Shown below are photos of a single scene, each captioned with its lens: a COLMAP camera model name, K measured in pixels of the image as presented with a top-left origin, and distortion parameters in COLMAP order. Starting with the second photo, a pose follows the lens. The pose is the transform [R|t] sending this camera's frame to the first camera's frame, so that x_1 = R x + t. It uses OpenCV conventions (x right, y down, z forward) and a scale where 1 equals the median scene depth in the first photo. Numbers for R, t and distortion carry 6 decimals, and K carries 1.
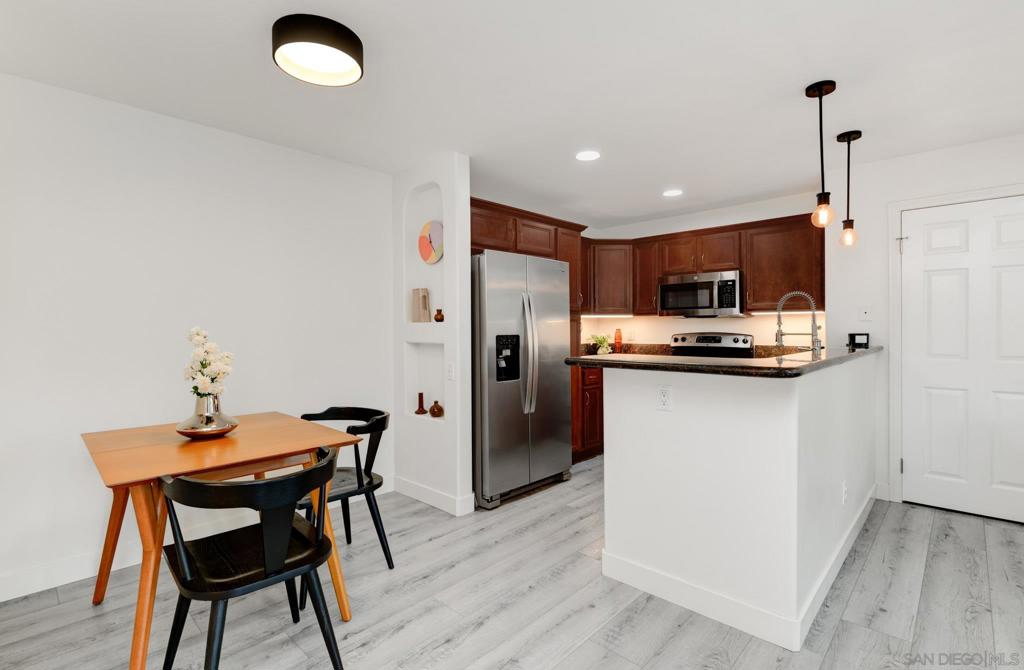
lens RADIAL K [[476.0, 0, 532.0], [0, 476.0, 320.3], [0, 0, 1]] dist [0.016085, 0.000958]
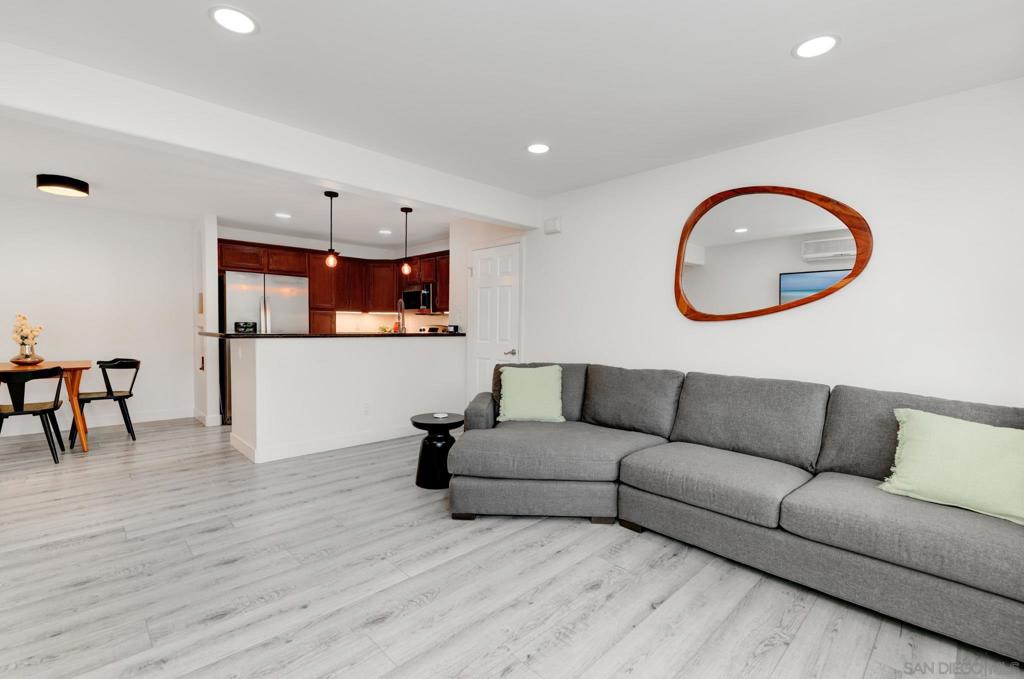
lens RADIAL K [[454.5, 0, 522.5], [0, 454.5, 335.0], [0, 0, 1]] dist [-0.005412, -0.005332]
pose [[0.999215, 0.022579, -0.032548, 0.995010], [-0.021503, 0.999222, 0.033059, 0.003505], [0.033269, -0.032334, 0.998923, -0.559869]]
